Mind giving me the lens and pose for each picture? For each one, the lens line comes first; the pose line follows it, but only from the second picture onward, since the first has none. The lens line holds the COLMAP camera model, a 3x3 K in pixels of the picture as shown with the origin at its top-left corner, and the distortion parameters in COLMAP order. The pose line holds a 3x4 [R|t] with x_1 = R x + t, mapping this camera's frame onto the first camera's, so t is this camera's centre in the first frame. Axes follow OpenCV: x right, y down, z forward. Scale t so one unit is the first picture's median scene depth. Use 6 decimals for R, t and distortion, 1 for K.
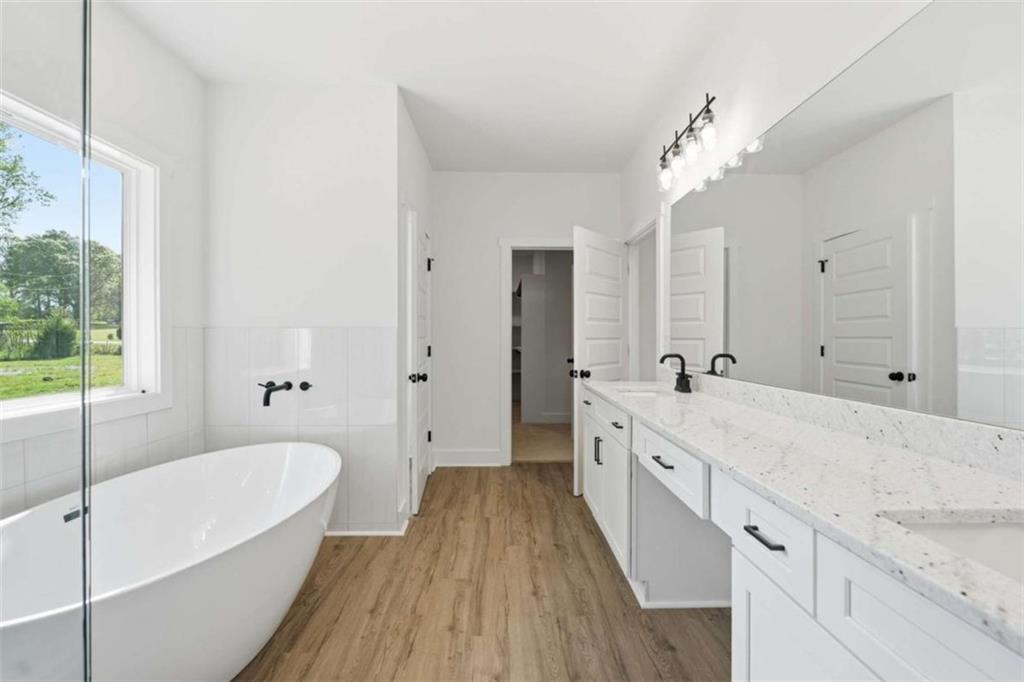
lens RADIAL K [[447.4, 0, 510.3], [0, 447.4, 341.2], [0, 0, 1]] dist [-0.011525, 0.002126]
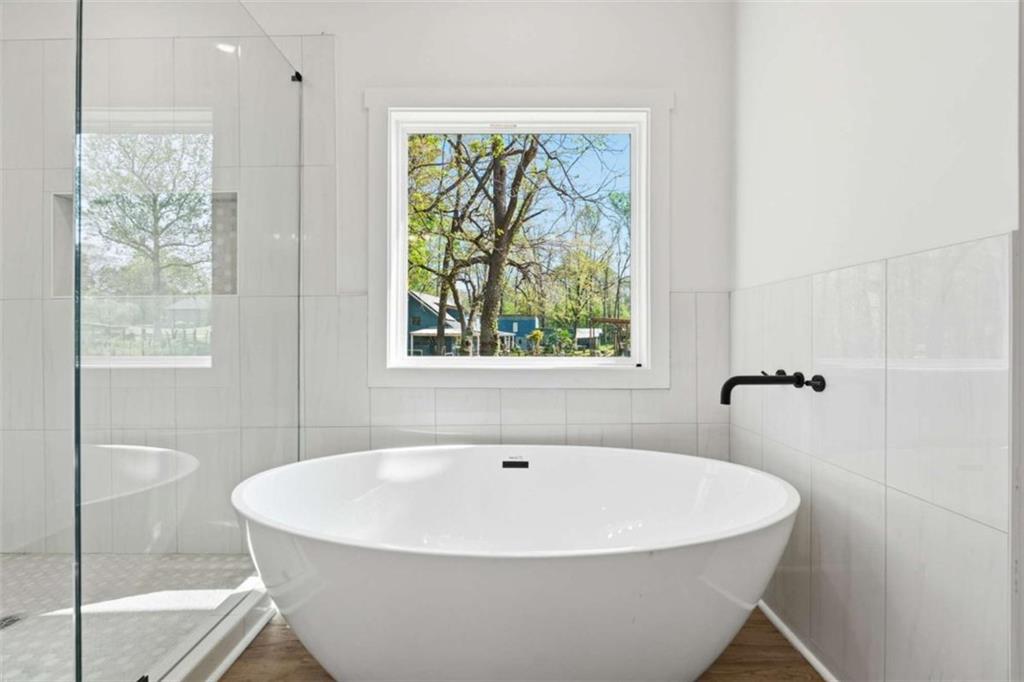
lens RADIAL K [[447.4, 0, 510.9], [0, 447.4, 338.3], [0, 0, 1]] dist [-0.011525, 0.002126]
pose [[-0.031659, 0.007758, -0.999469, 0.100946], [-0.005610, 0.999953, 0.007939, 0.060863], [0.999483, 0.005858, -0.031614, 0.880591]]
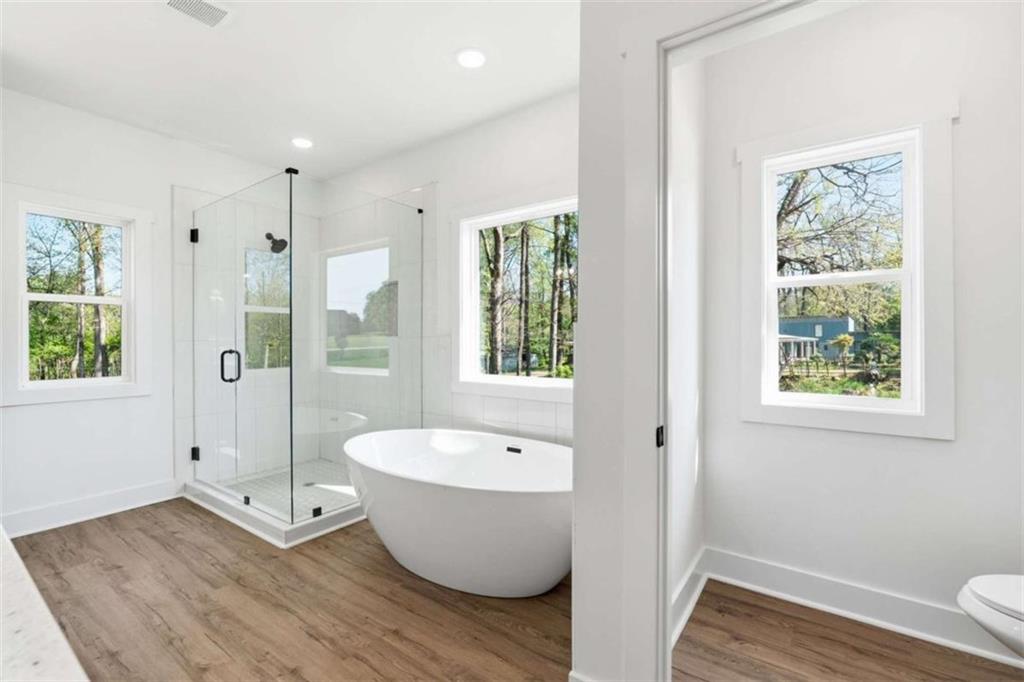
lens RADIAL K [[447.4, 0, 520.5], [0, 447.4, 338.5], [0, 0, 1]] dist [-0.011525, 0.002126]
pose [[-0.592362, 0.000028, -0.805672, 0.289172], [-0.000529, 1.000000, 0.000424, -0.019941], [0.805672, 0.000678, -0.592362, 1.727978]]
